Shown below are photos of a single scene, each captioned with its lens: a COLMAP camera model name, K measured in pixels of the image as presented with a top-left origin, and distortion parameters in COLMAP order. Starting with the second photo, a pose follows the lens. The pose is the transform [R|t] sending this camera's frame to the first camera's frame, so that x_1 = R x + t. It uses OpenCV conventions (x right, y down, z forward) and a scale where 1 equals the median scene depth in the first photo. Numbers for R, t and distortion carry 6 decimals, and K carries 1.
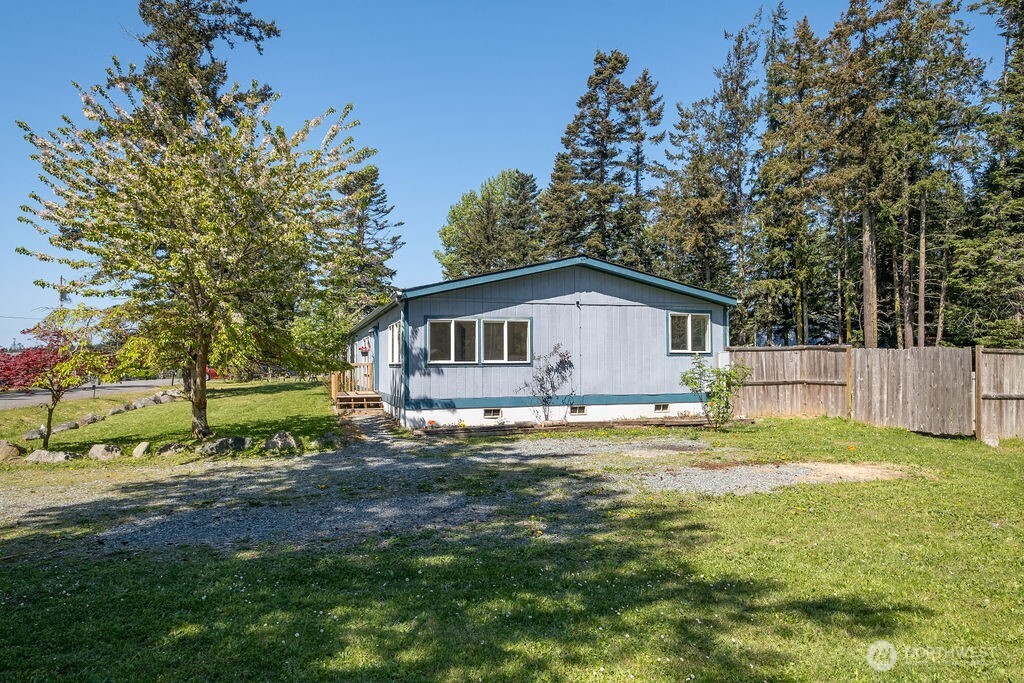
lens RADIAL K [[693.3, 0, 516.7], [0, 693.3, 338.3], [0, 0, 1]] dist [0.039655, 0.002065]
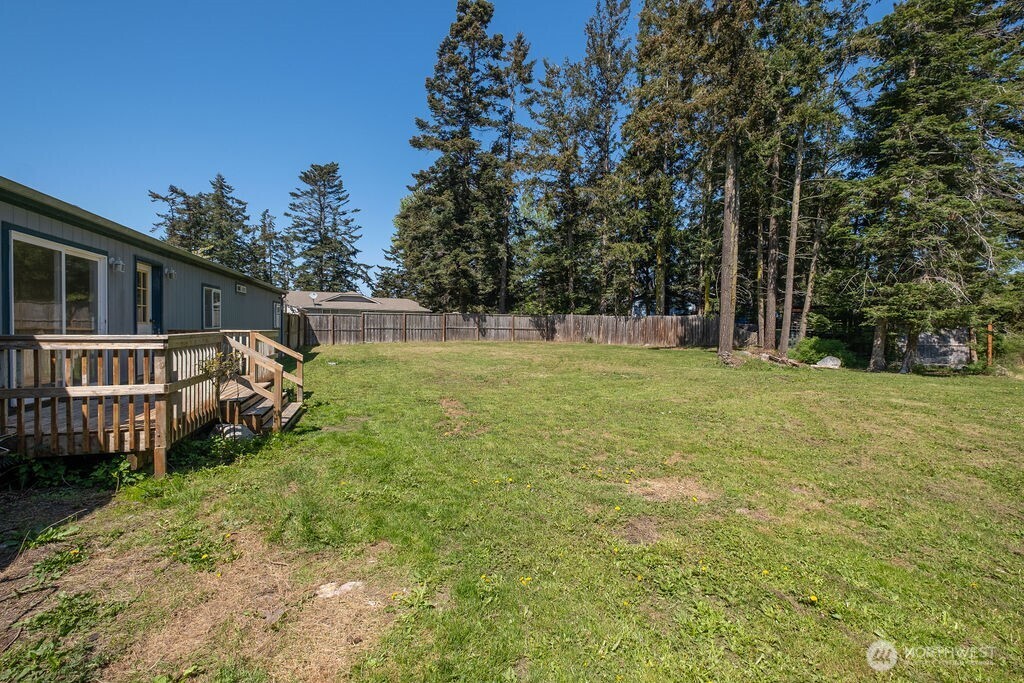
lens RADIAL K [[442.8, 0, 513.7], [0, 442.8, 341.1], [0, 0, 1]] dist [0.017204, -0.003802]
pose [[0.999683, 0.024610, 0.005250, 0.252461], [-0.024904, 0.997483, 0.066394, 0.011120], [-0.003603, -0.066504, 0.997780, 0.476179]]
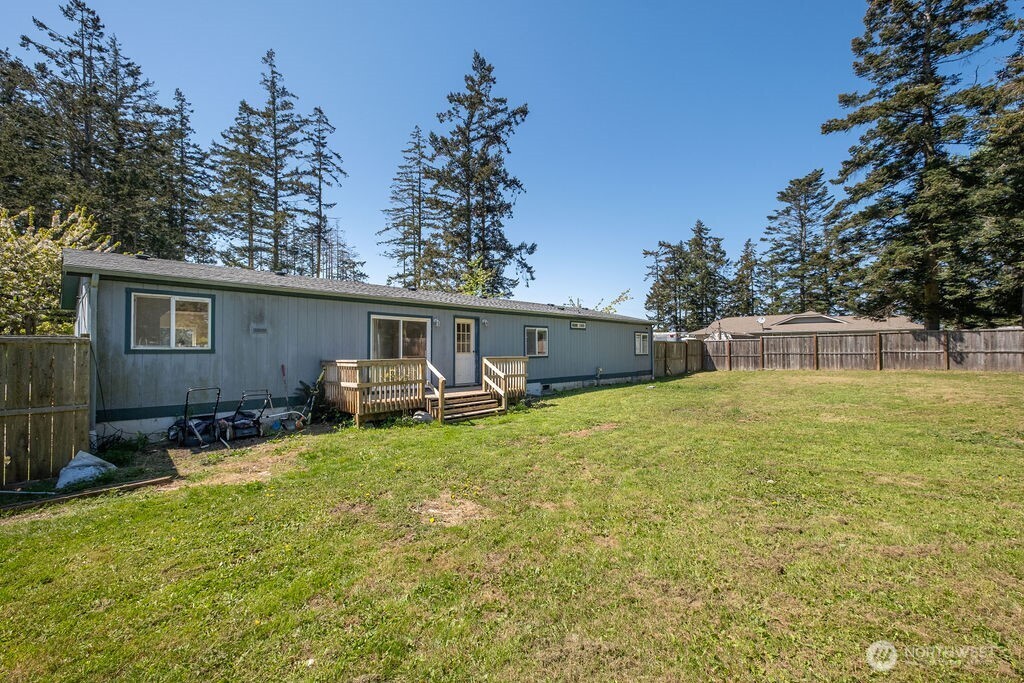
lens RADIAL K [[442.8, 0, 511.0], [0, 442.8, 343.3], [0, 0, 1]] dist [0.017204, -0.003802]
pose [[0.461908, -0.004938, -0.886914, 0.439595], [0.030329, 0.999488, 0.010231, 0.010690], [0.886409, -0.031625, 0.461821, 0.562760]]
